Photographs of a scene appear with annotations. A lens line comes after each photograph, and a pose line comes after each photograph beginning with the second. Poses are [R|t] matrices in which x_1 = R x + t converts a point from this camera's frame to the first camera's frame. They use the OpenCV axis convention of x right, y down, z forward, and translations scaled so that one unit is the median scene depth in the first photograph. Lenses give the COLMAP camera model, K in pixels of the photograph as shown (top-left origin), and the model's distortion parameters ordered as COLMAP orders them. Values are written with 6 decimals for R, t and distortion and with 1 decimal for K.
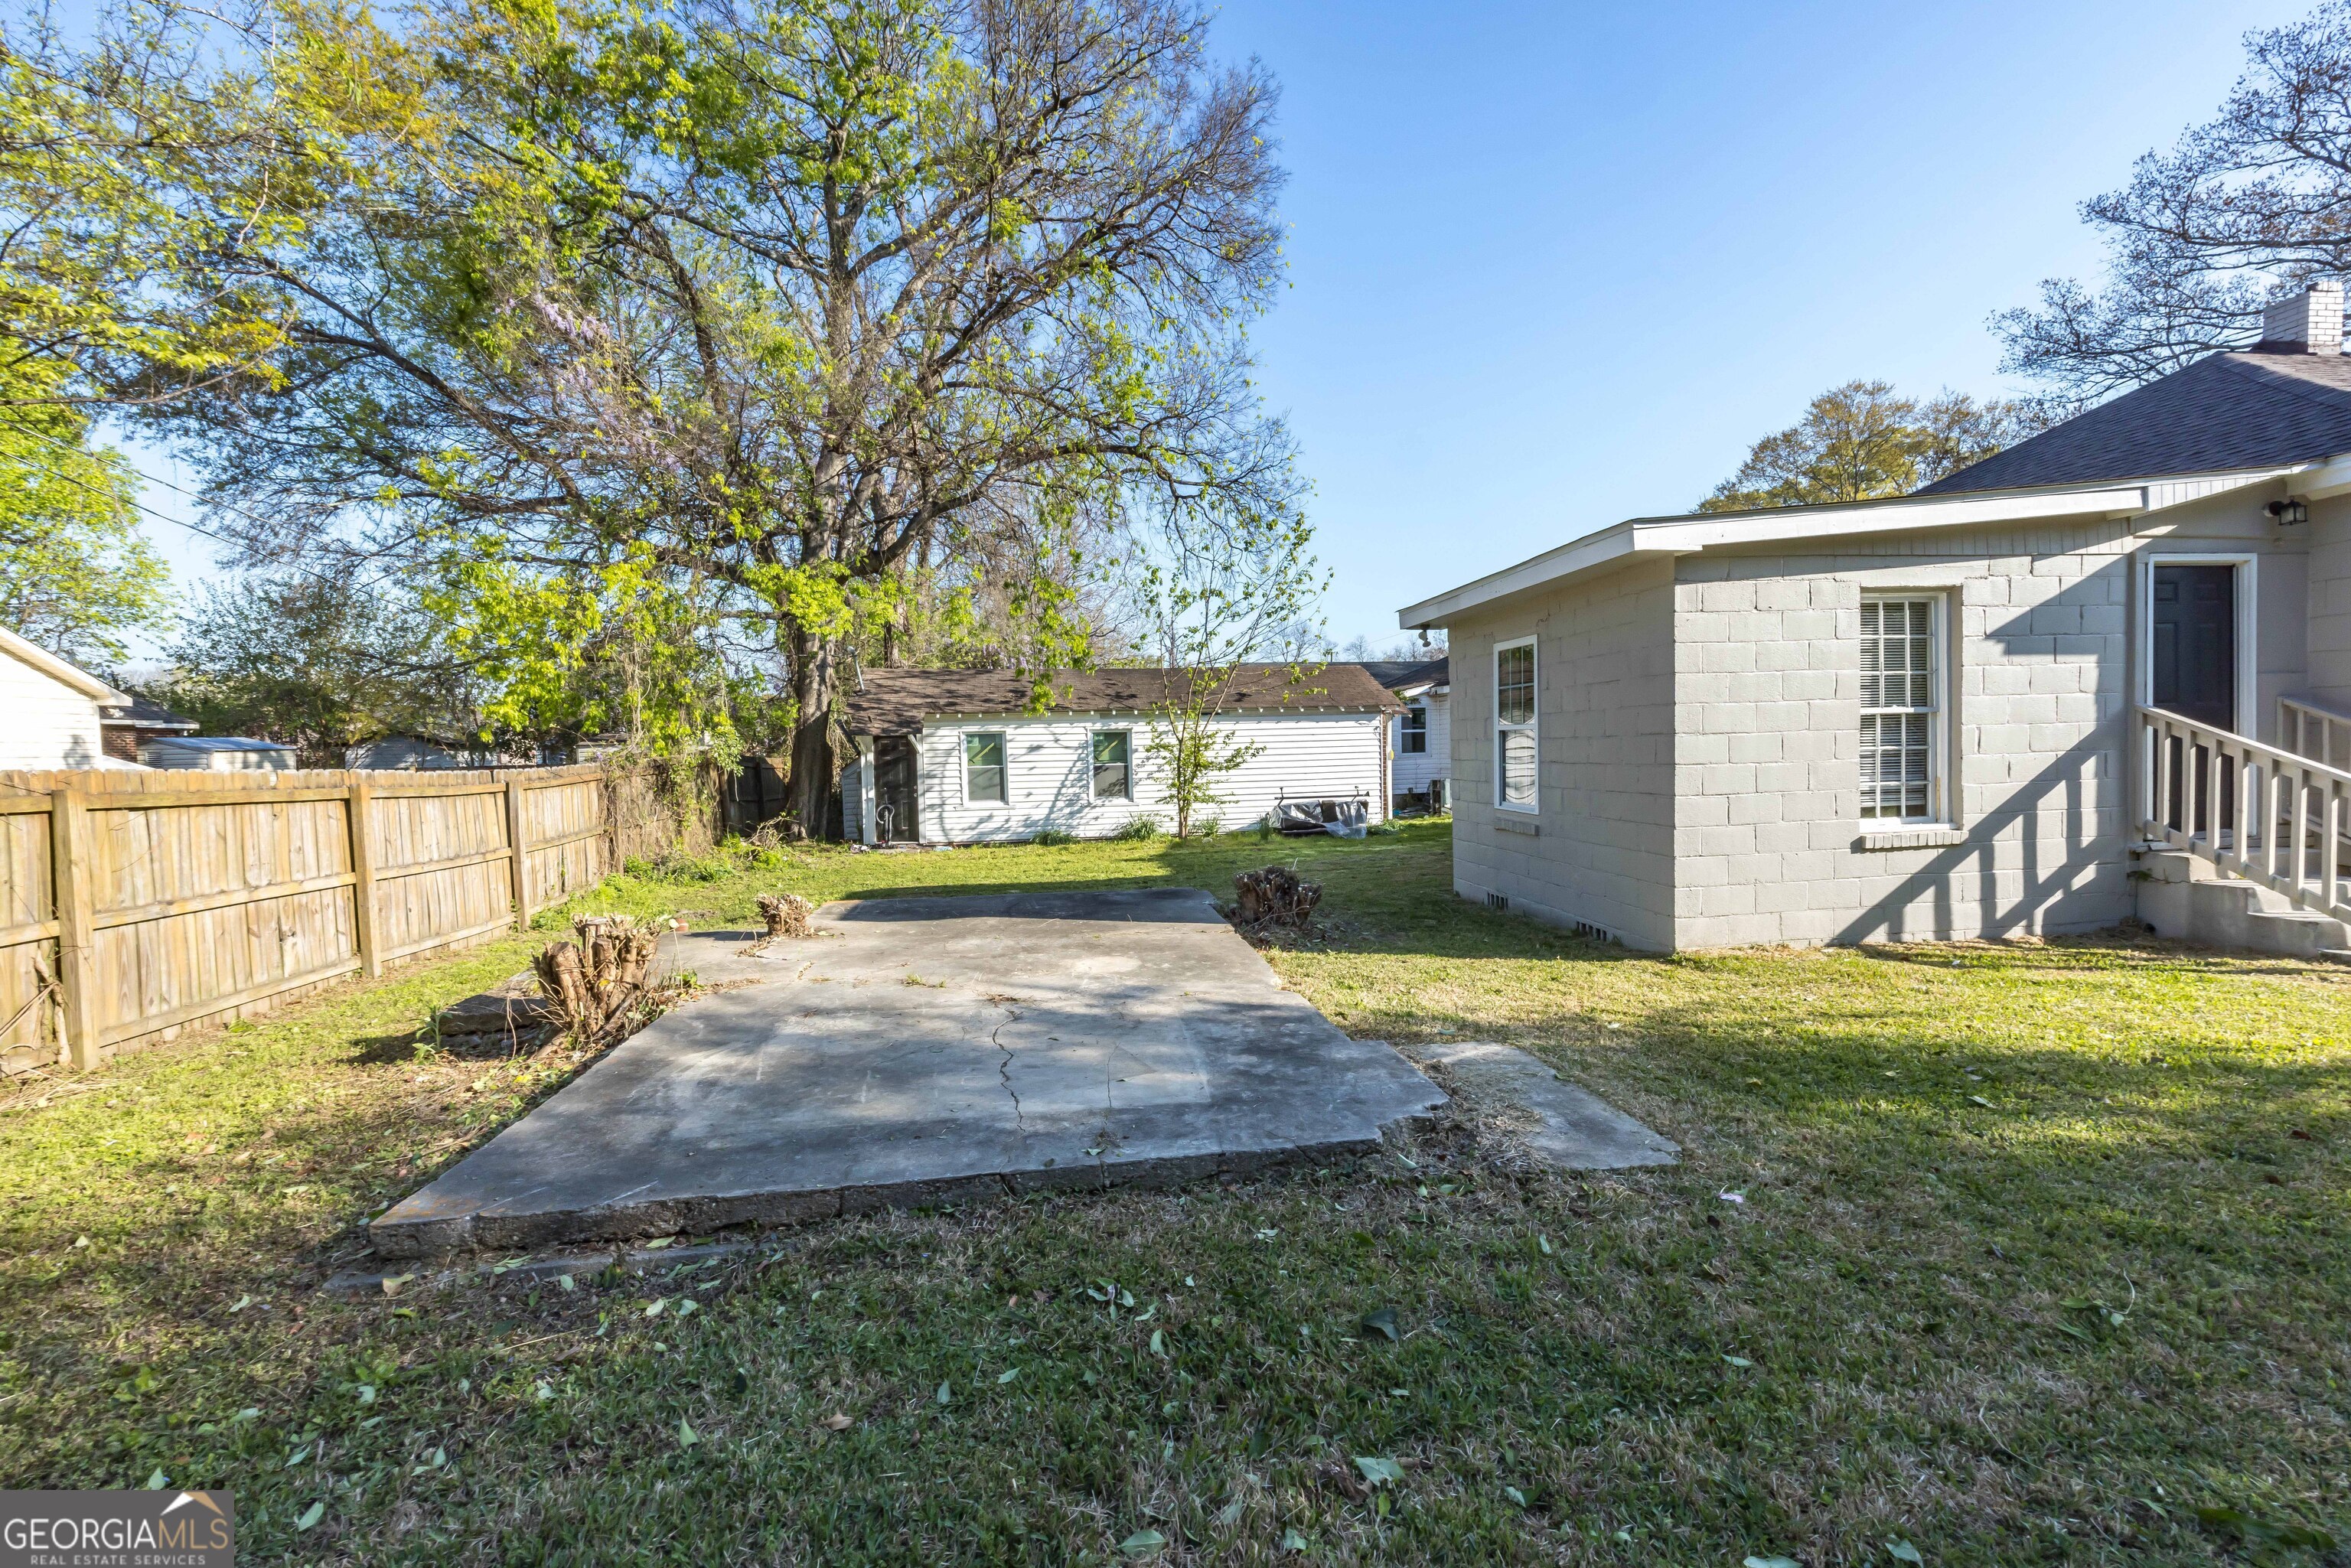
lens RADIAL K [[937.0, 0, 1149.6], [0, 937.0, 775.2], [0, 0, 1]] dist [-0.005687, 0.000575]
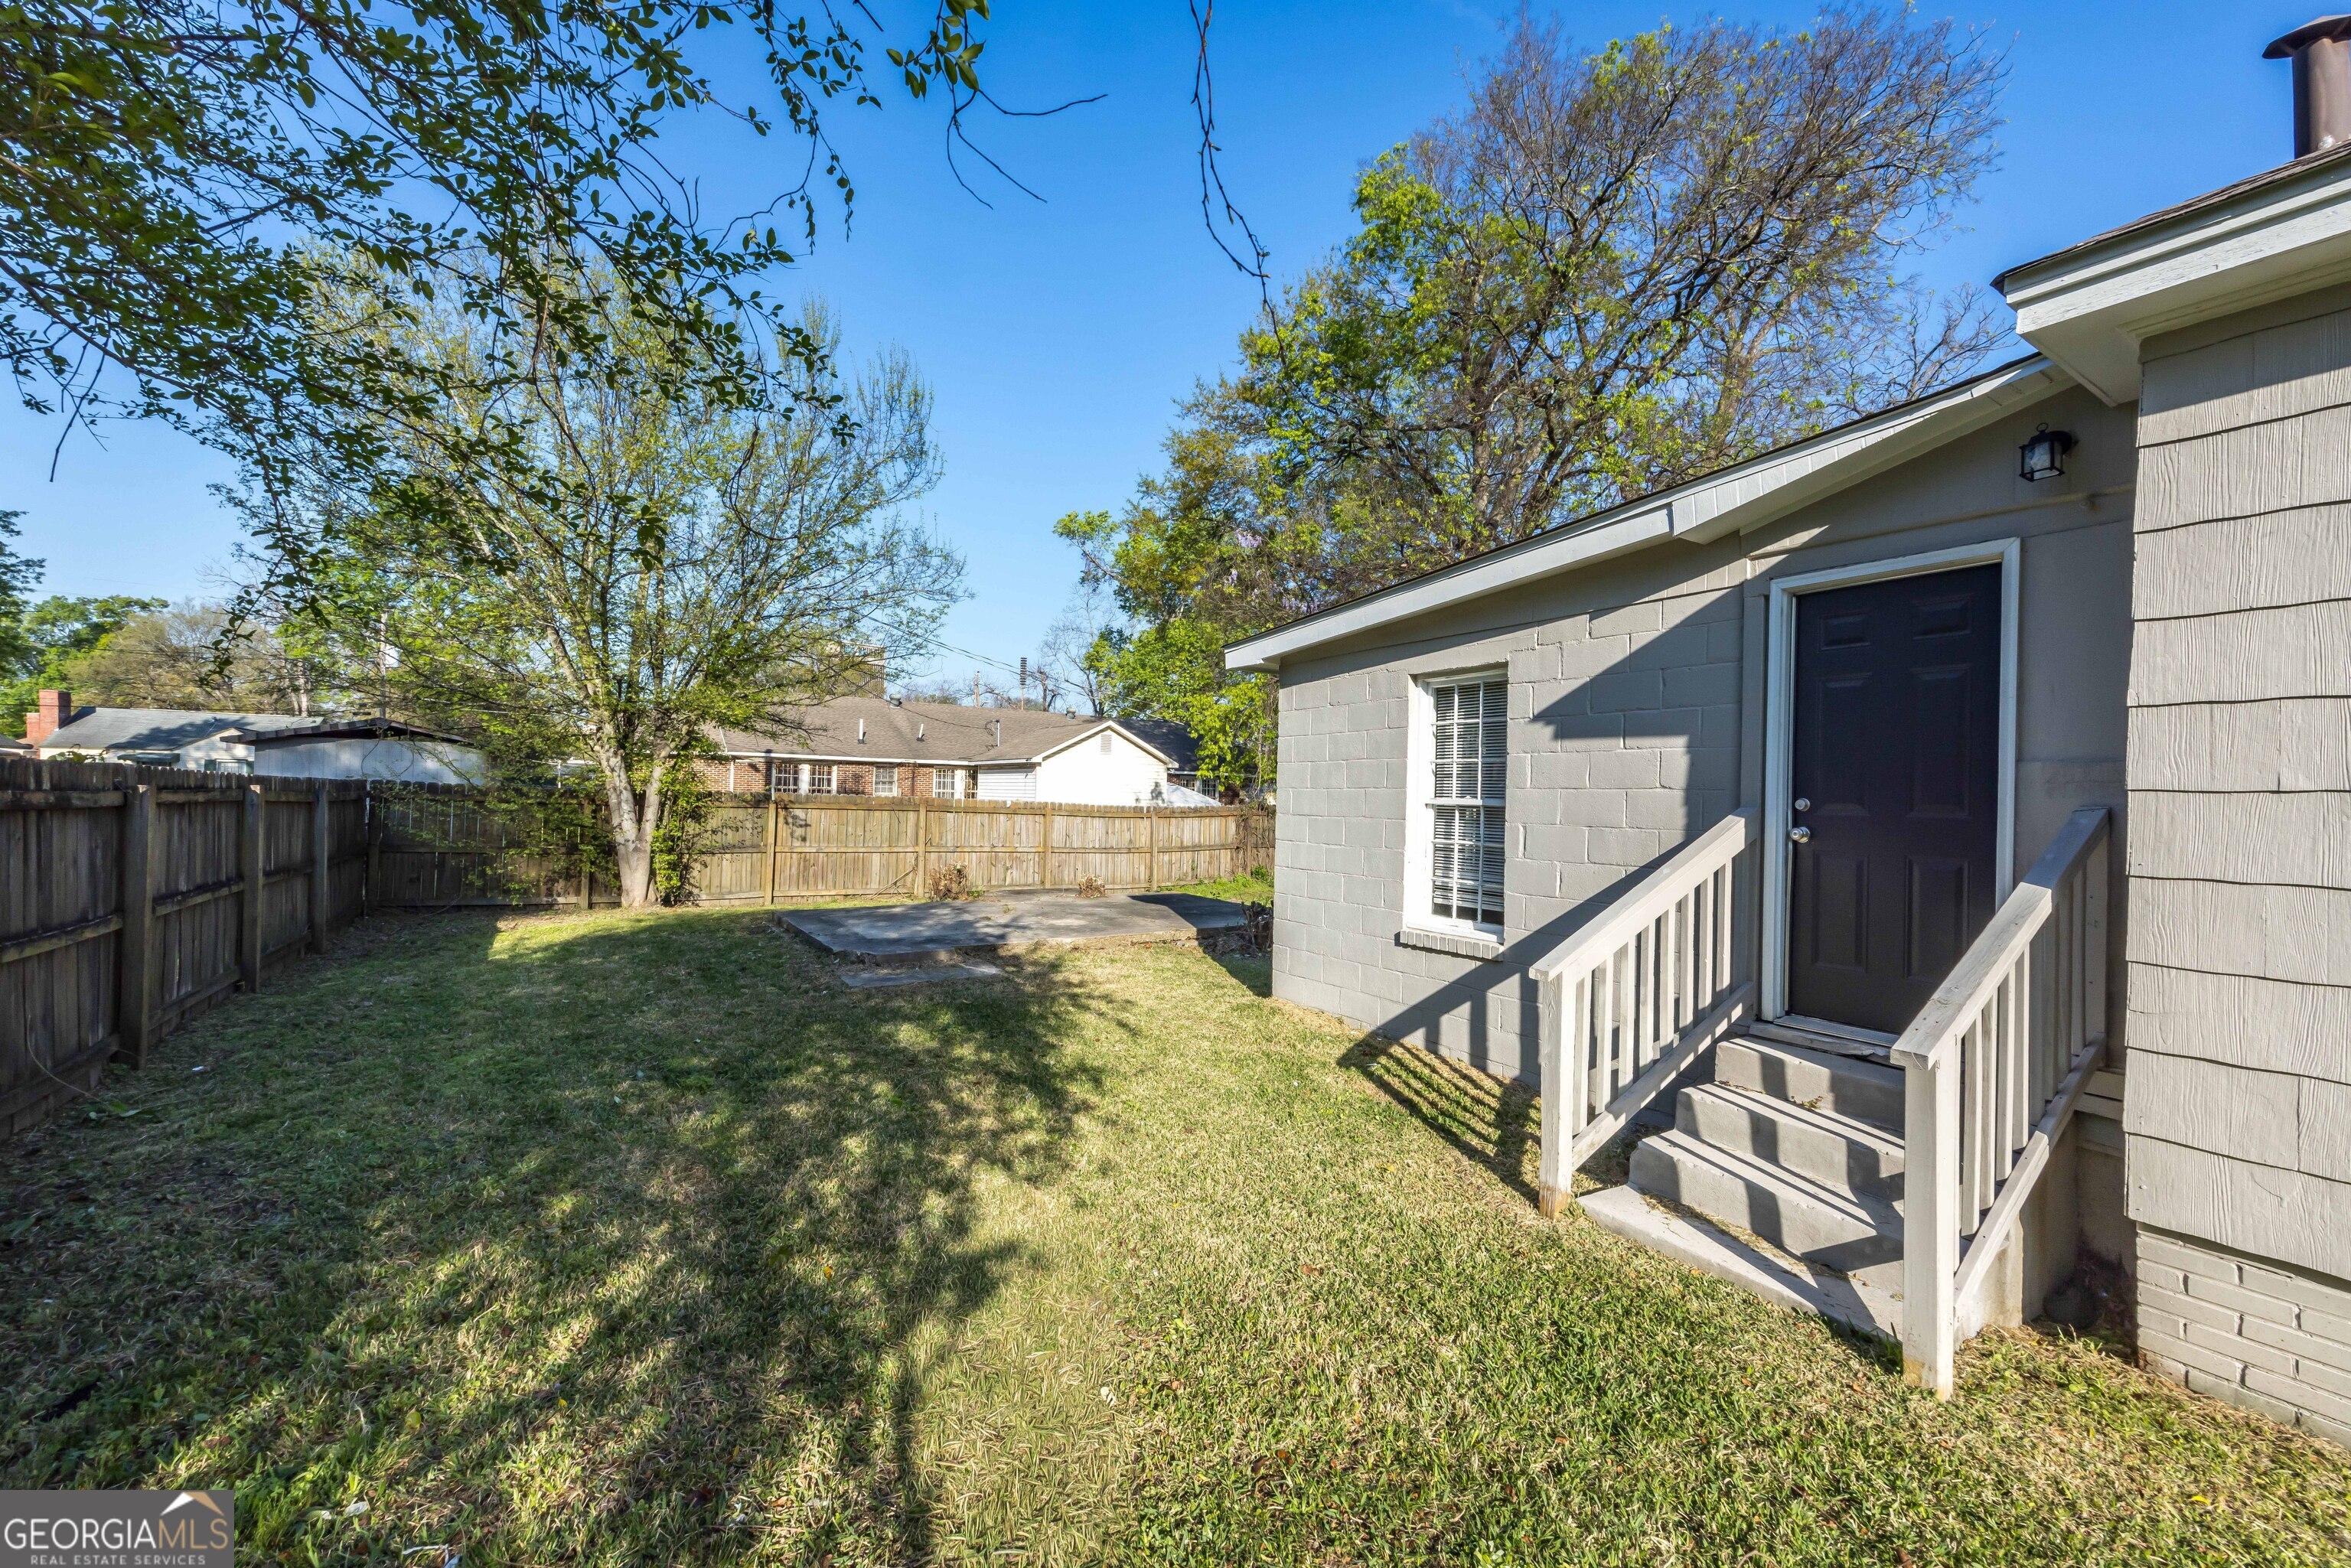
lens RADIAL K [[926.5, 0, 1156.3], [0, 926.5, 779.8], [0, 0, 1]] dist [0.000559, -0.000016]
pose [[0.412570, 0.018204, -0.910744, 1.488570], [-0.059592, 0.998198, -0.007044, -0.066915], [0.908974, 0.057180, 0.412912, 0.348889]]
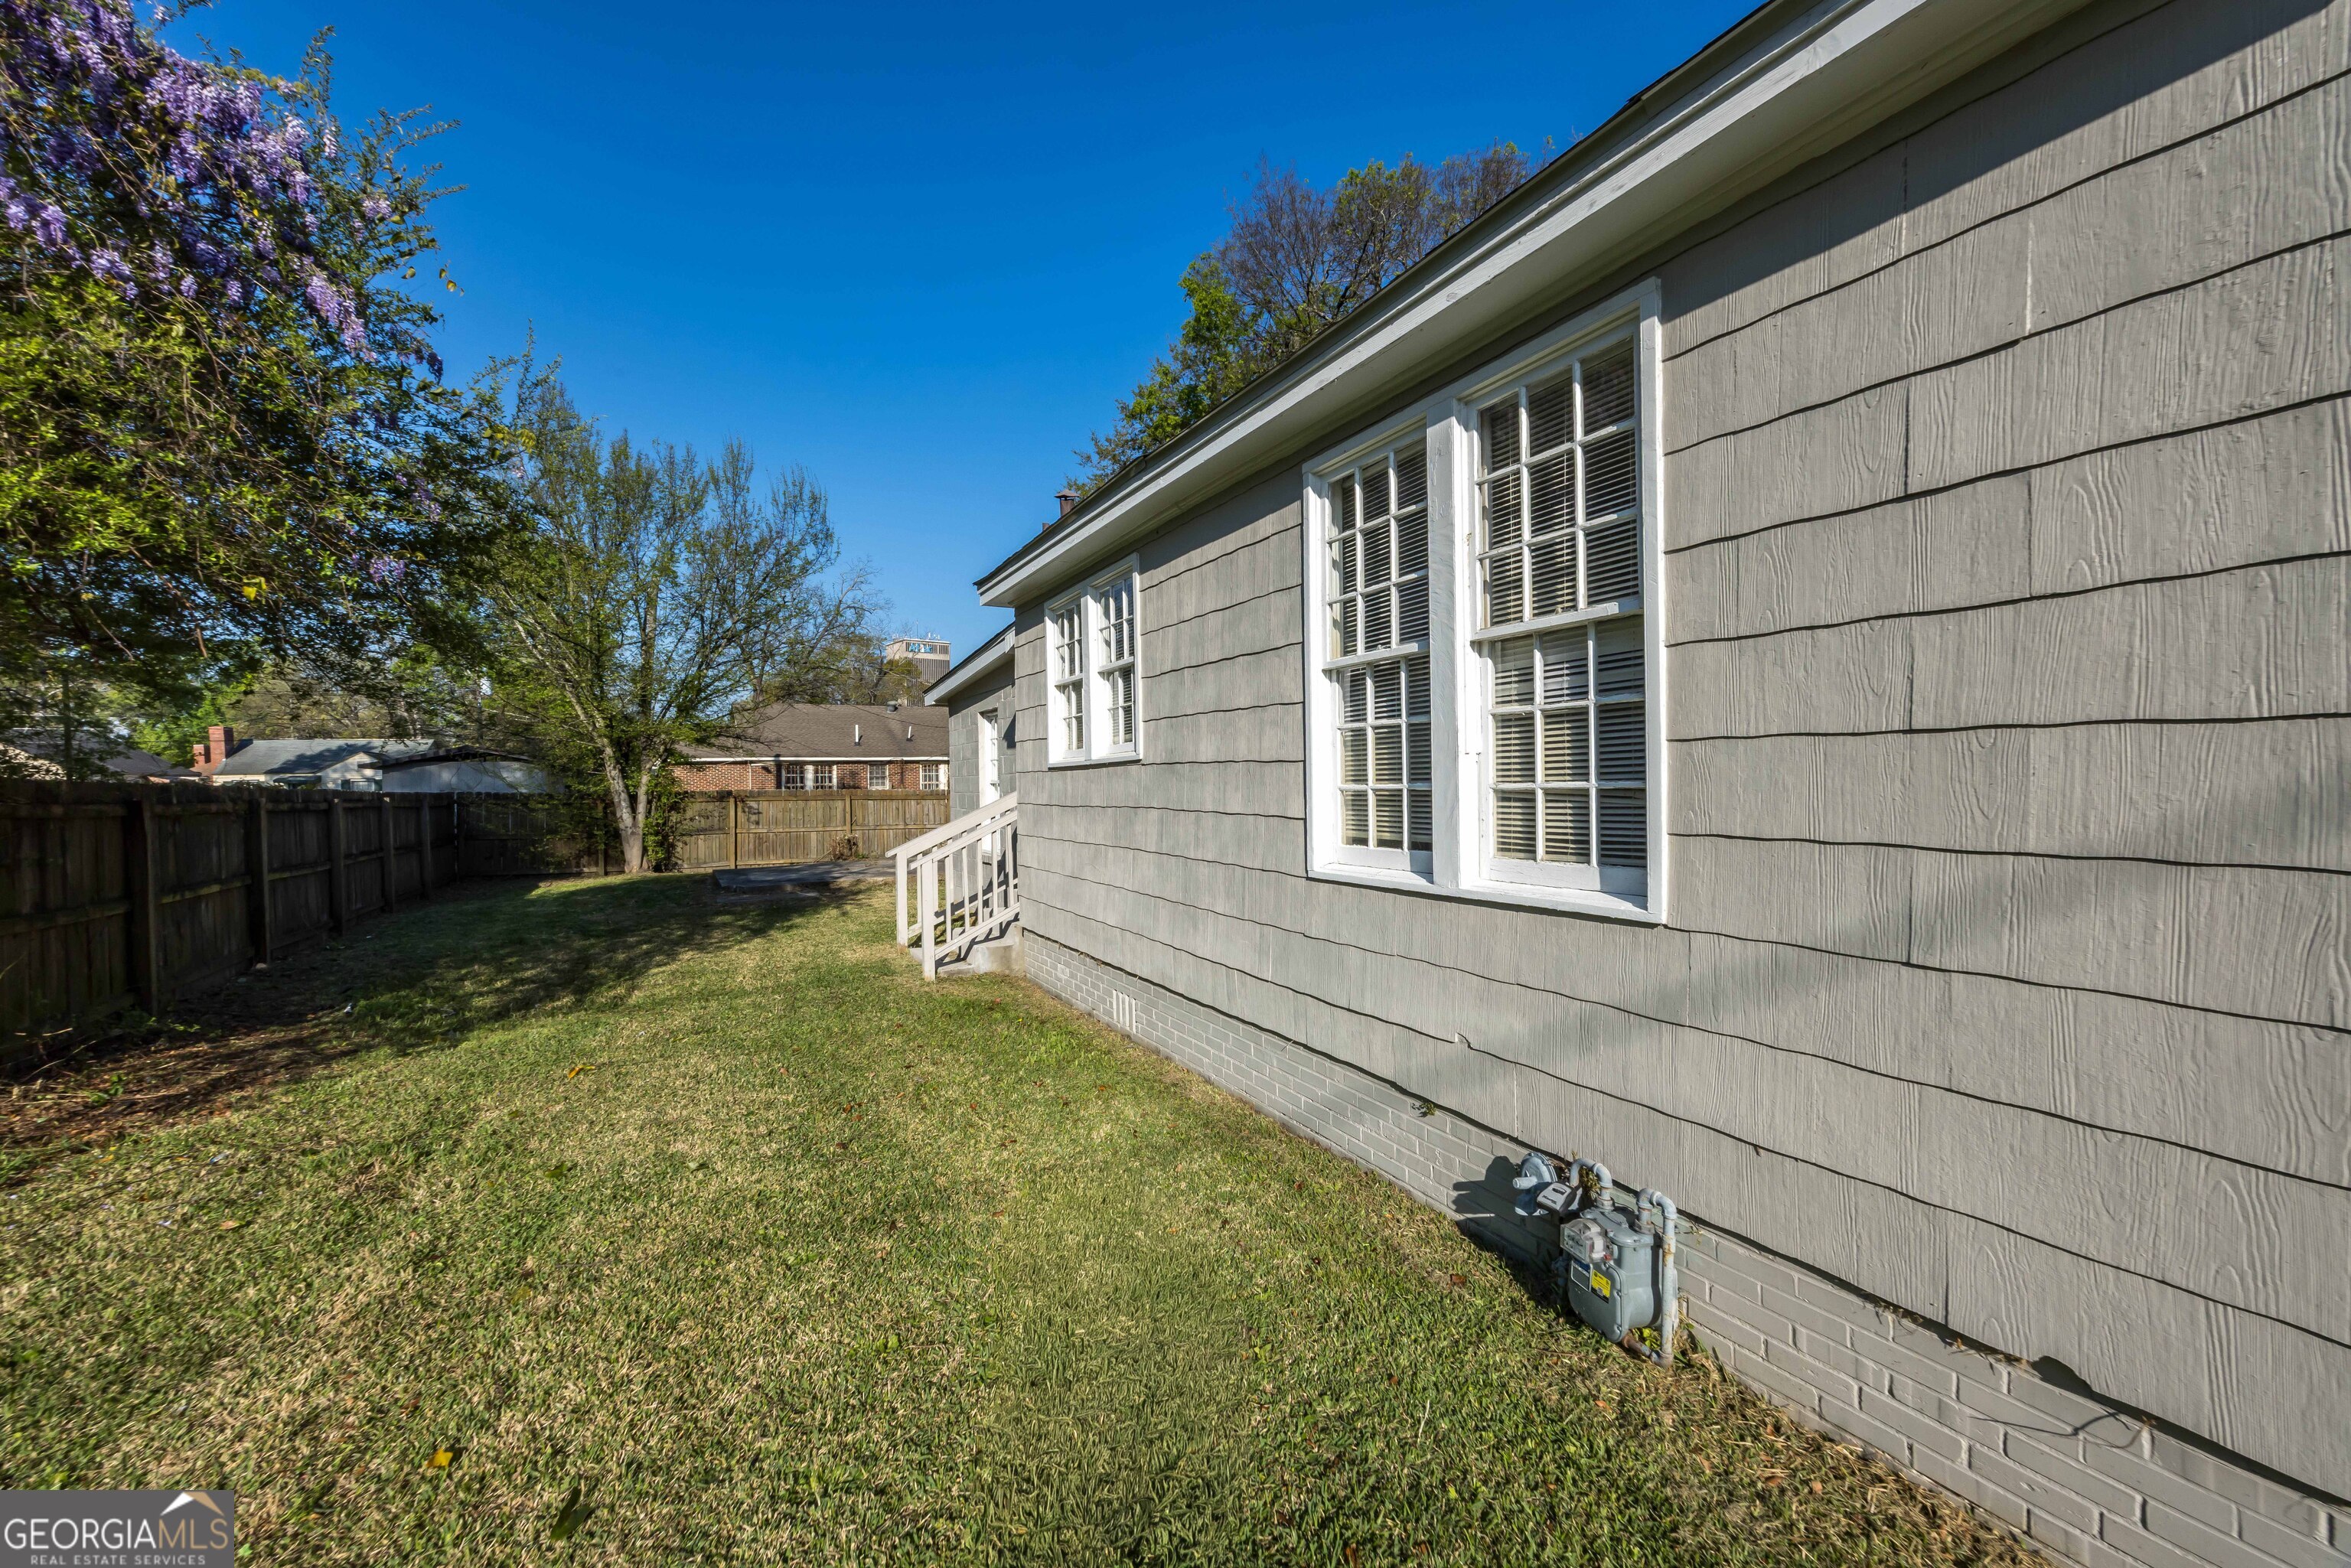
lens RADIAL K [[941.8, 0, 1164.6], [0, 941.8, 785.2], [0, 0, 1]] dist [-0.000691, -0.000048]
pose [[0.342574, 0.025441, -0.939146, 2.490201], [-0.019596, 0.999609, 0.019931, -0.103019], [0.939286, 0.011576, 0.342939, 0.698158]]
